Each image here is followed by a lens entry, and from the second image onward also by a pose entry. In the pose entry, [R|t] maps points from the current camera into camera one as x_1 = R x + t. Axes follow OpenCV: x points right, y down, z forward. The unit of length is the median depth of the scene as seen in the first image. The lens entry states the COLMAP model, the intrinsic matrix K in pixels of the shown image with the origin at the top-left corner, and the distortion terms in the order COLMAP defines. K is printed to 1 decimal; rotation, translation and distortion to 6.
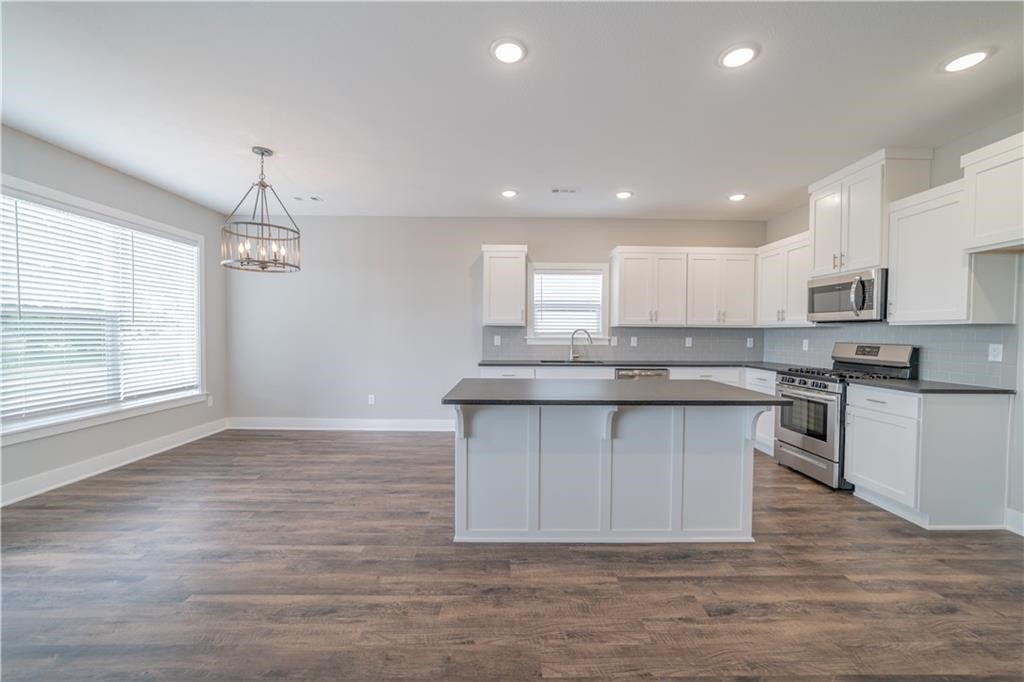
lens RADIAL K [[400.1, 0, 516.1], [0, 400.1, 342.6], [0, 0, 1]] dist [-0.009831, 0.000713]
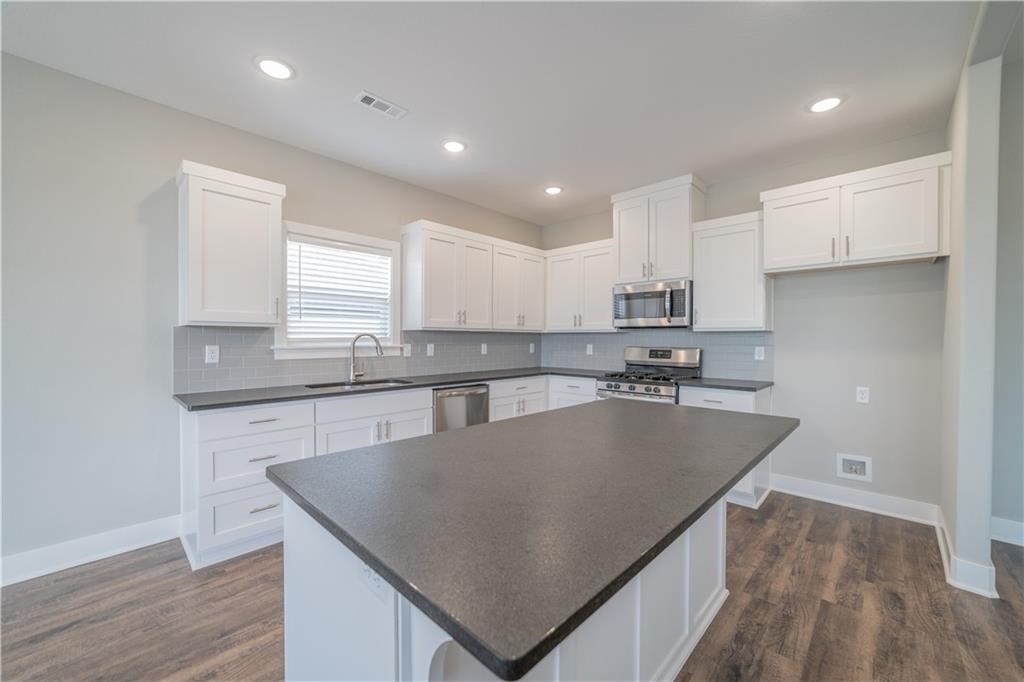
lens RADIAL K [[400.1, 0, 516.1], [0, 400.1, 342.6], [0, 0, 1]] dist [-0.009831, 0.000713]
pose [[0.701311, -0.012940, 0.712738, -0.177044], [0.019663, 0.999806, -0.001195, -0.016106], [-0.712584, 0.014853, 0.701429, 0.445437]]
